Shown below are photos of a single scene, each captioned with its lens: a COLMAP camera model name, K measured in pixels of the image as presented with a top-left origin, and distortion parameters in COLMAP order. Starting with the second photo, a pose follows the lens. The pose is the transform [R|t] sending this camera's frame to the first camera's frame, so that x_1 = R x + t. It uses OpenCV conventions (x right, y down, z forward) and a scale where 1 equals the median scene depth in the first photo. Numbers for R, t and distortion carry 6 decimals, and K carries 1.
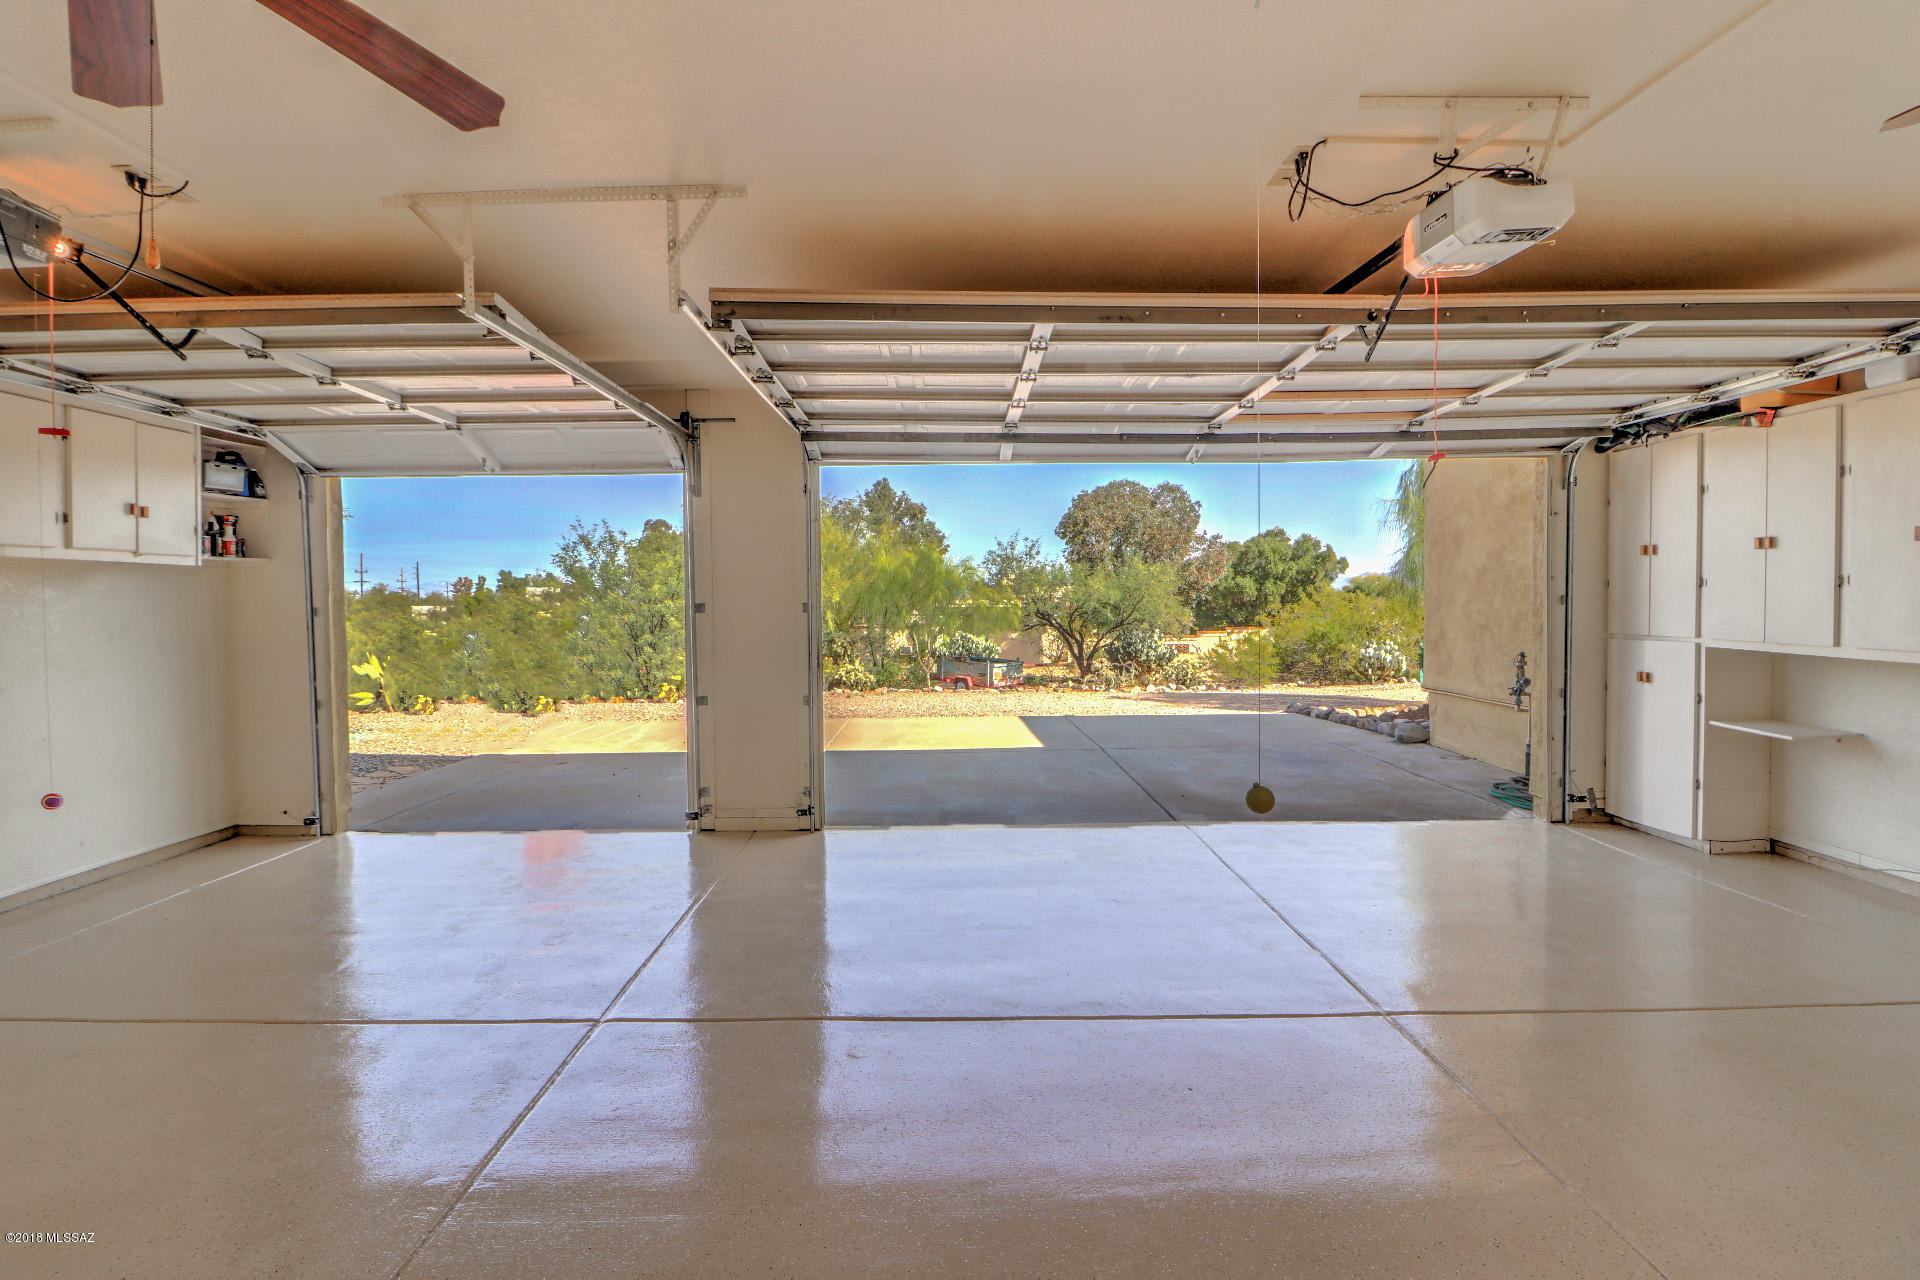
lens RADIAL K [[890.2, 0, 946.8], [0, 890.2, 616.4], [0, 0, 1]] dist [-0.013453, 0.000119]
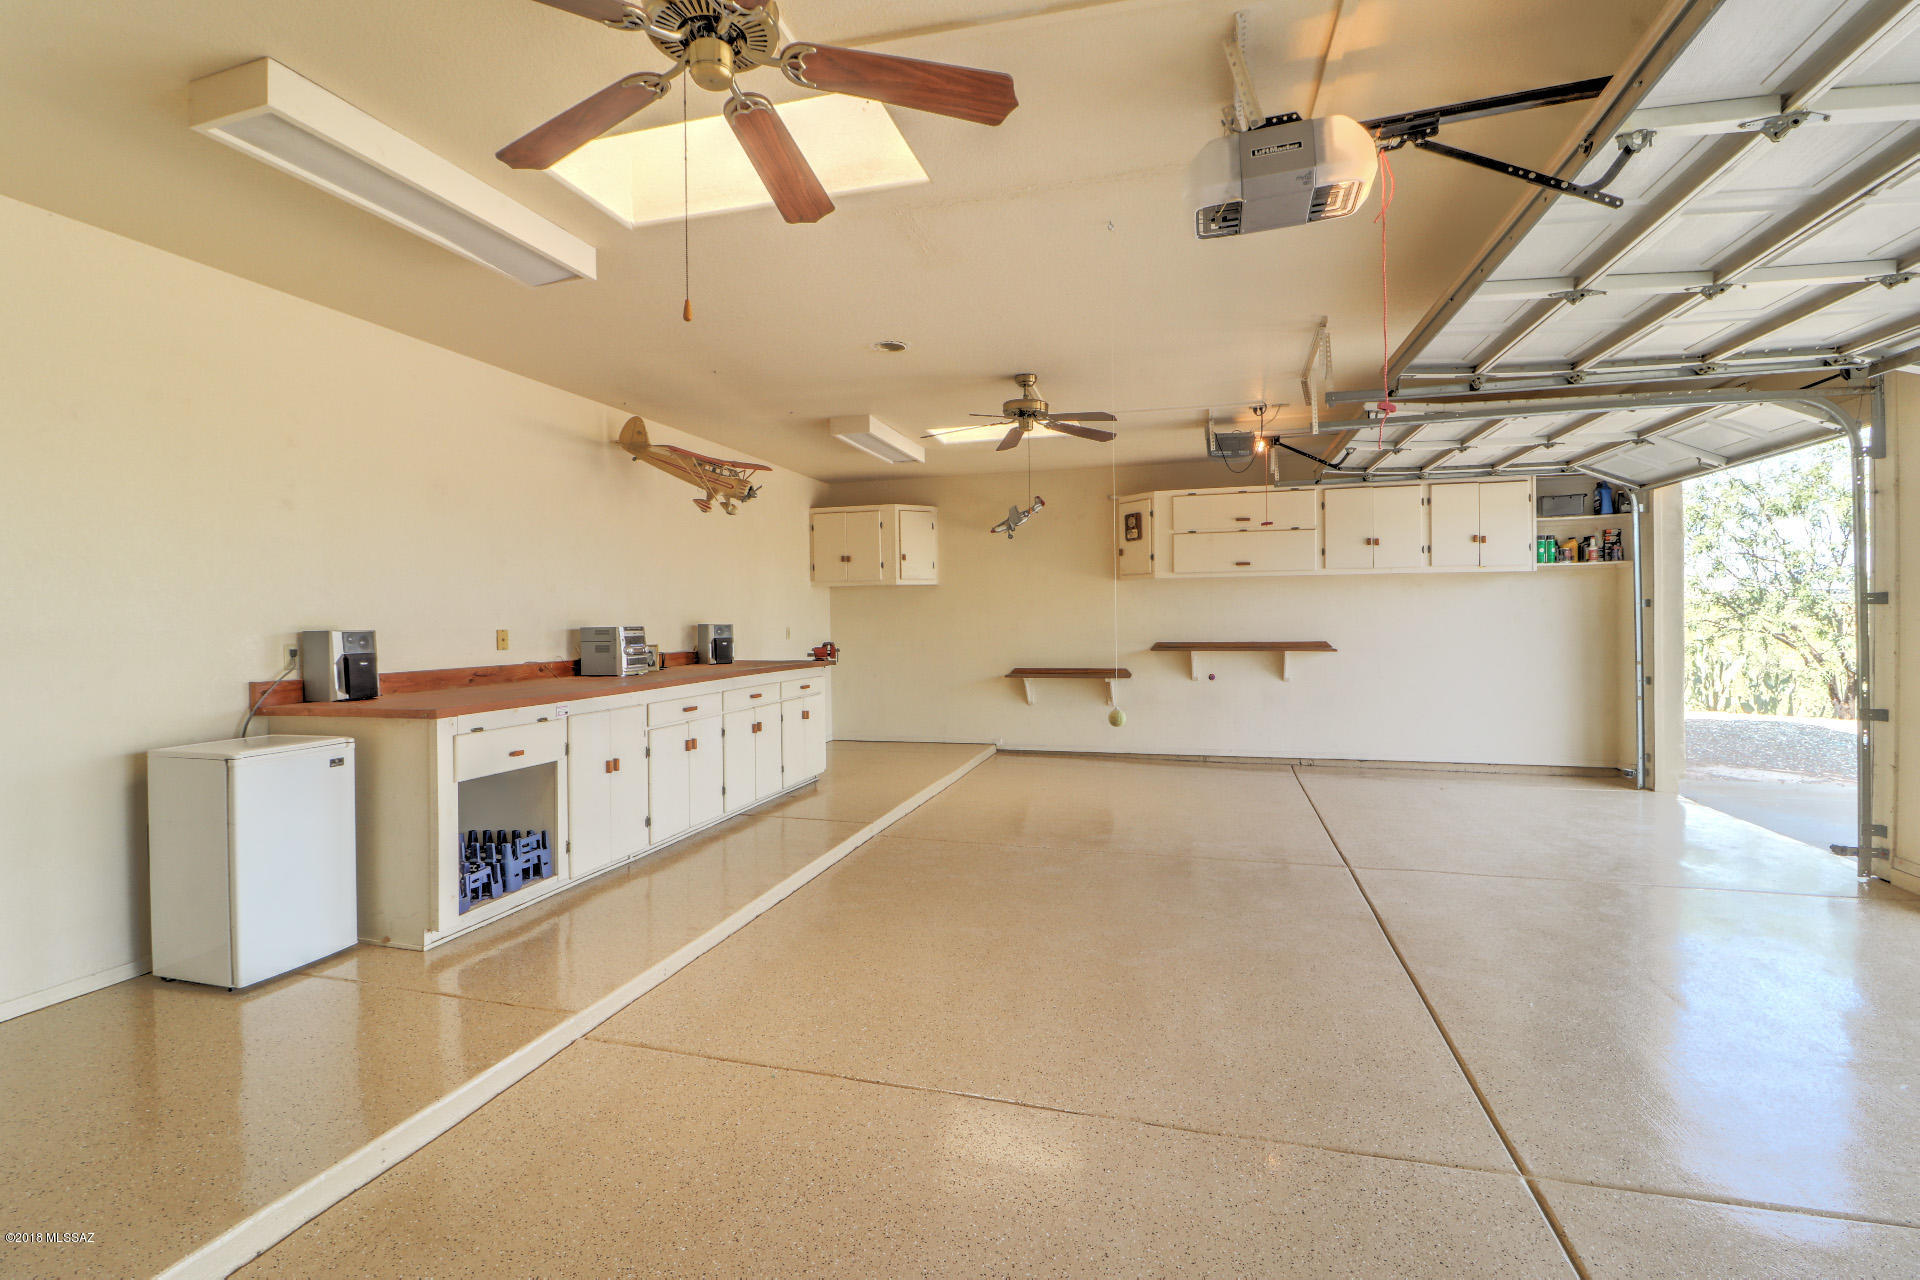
lens RADIAL K [[890.2, 0, 946.8], [0, 890.2, 616.4], [0, 0, 1]] dist [-0.013453, 0.000119]
pose [[-0.268324, 0.010256, -0.963274, 0.793909], [-0.006223, 0.999904, 0.012379, 0.004321], [0.963309, 0.009316, -0.268234, 0.465235]]
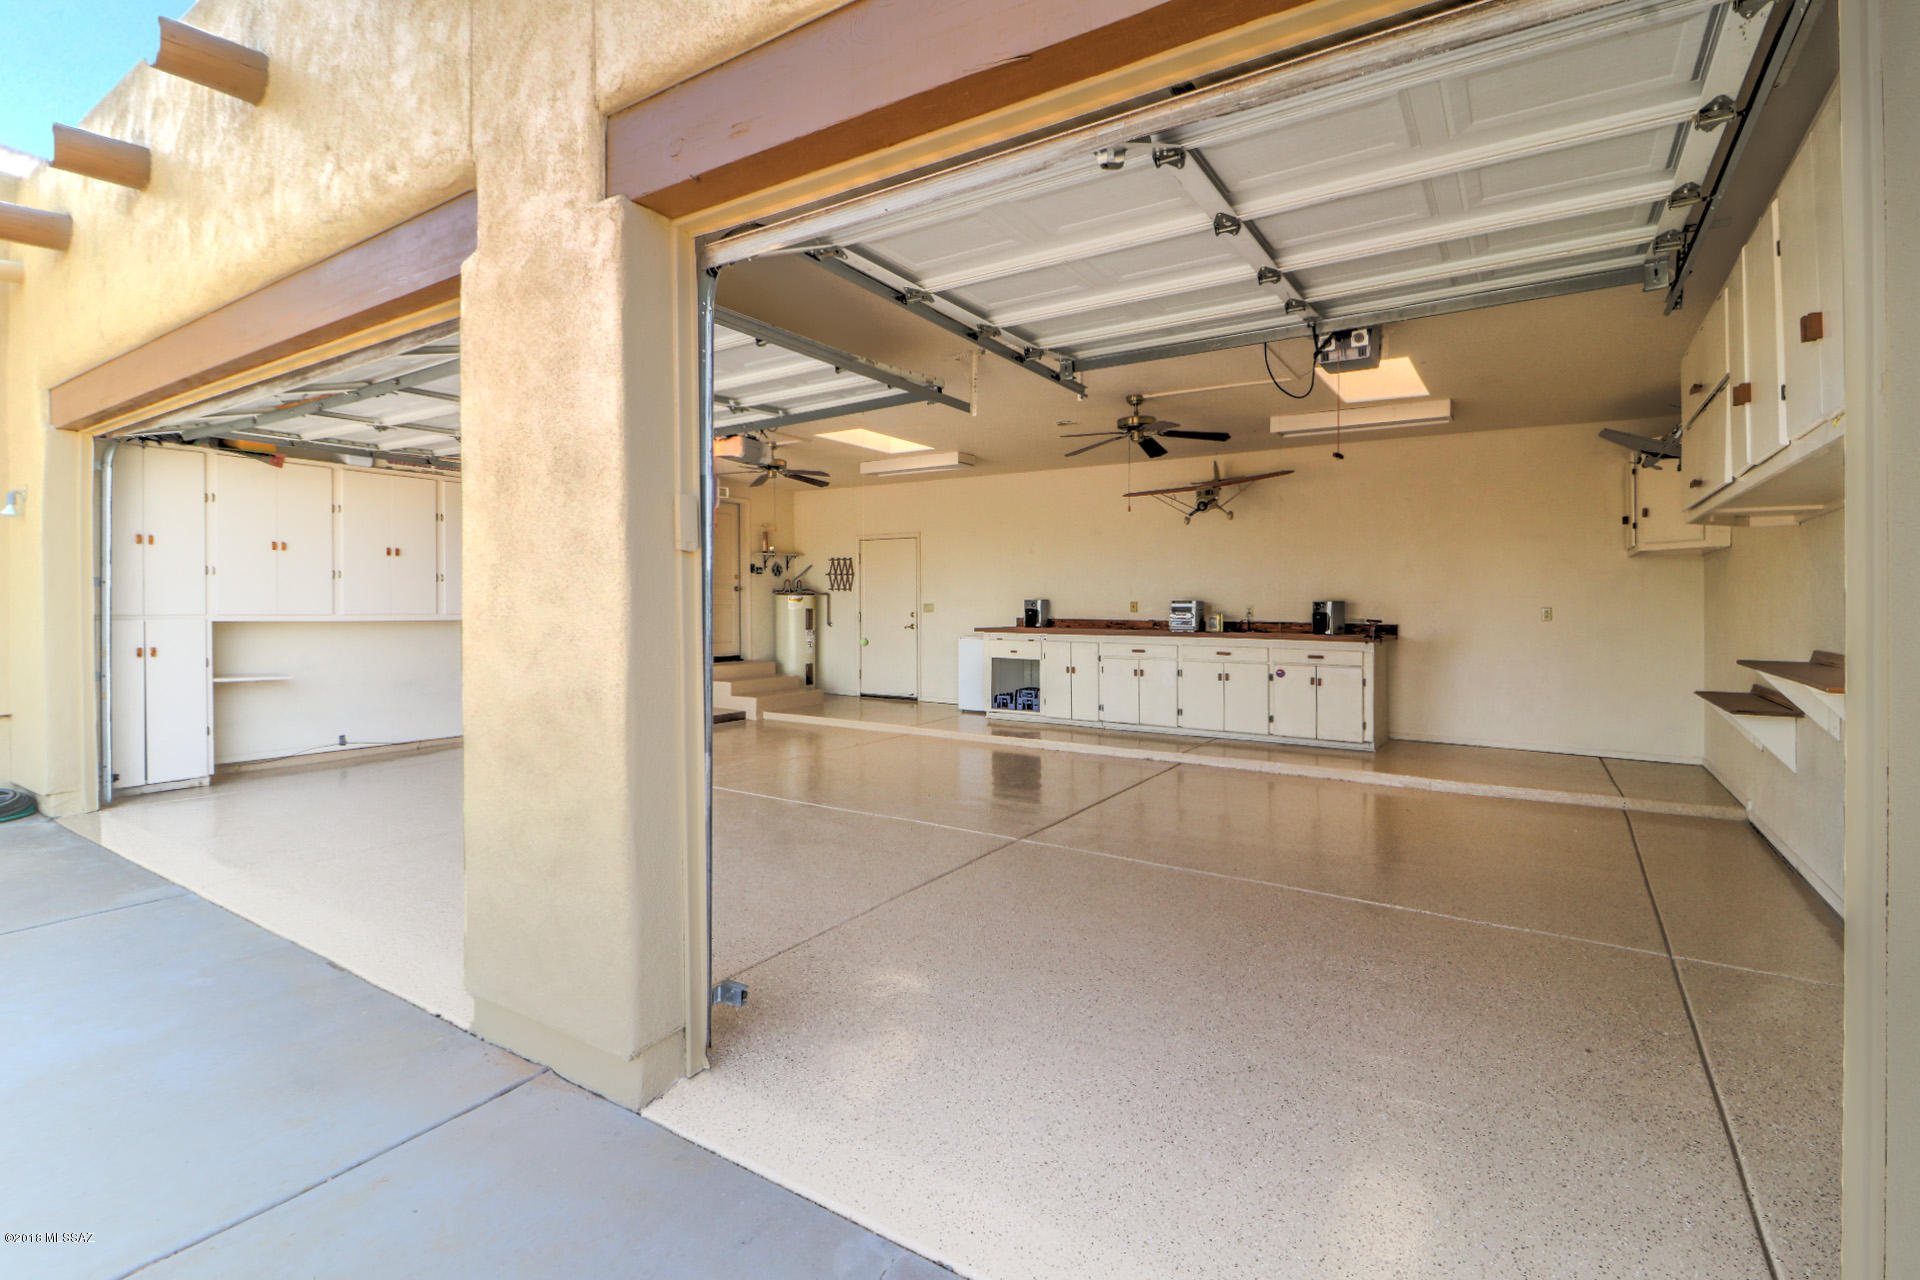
lens RADIAL K [[890.2, 0, 946.8], [0, 890.2, 616.4], [0, 0, 1]] dist [-0.013453, 0.000119]
pose [[-0.831678, -0.006903, 0.555216, -0.718397], [0.015130, 0.999270, 0.035087, -0.001651], [-0.555052, 0.037581, -0.830966, 1.466496]]
